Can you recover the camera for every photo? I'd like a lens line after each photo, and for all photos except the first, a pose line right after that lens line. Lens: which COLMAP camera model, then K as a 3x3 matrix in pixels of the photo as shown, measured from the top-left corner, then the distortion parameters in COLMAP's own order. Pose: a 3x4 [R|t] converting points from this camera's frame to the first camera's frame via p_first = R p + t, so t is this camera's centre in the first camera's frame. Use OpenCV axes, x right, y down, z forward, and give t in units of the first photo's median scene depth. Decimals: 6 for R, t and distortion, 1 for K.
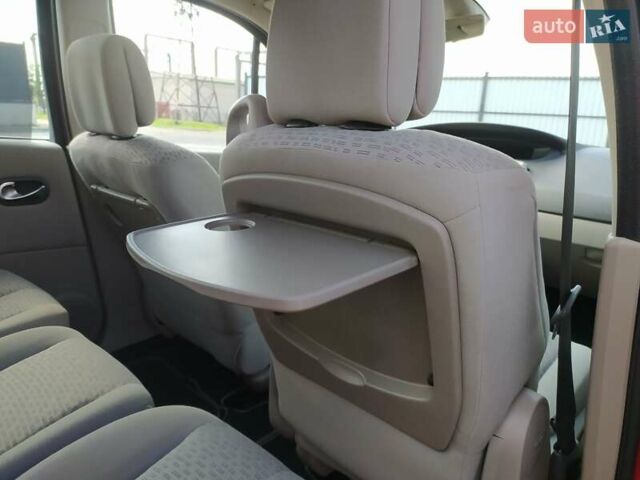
lens RADIAL K [[483.4, 0, 320.0], [0, 483.4, 240.0], [0, 0, 1]] dist [0.087778, -0.099415]
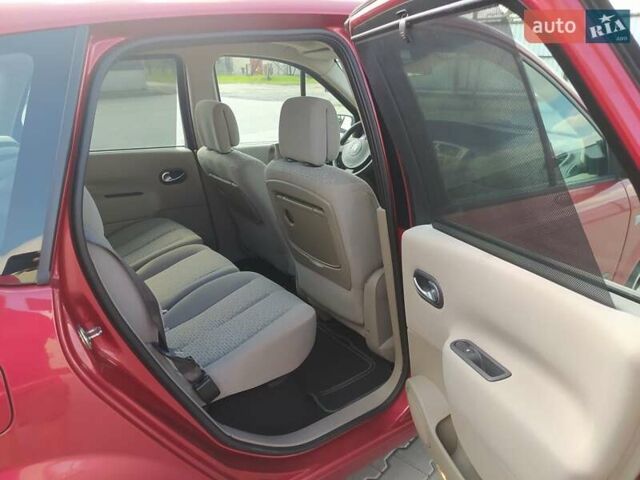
lens RADIAL K [[483.4, 0, 320.0], [0, 483.4, 240.0], [0, 0, 1]] dist [0.087778, -0.099415]
pose [[0.982237, 0.005441, -0.187564, 0.349203], [0.013294, 0.995050, 0.098482, -0.044638], [0.187172, -0.099227, 0.977303, -0.883270]]
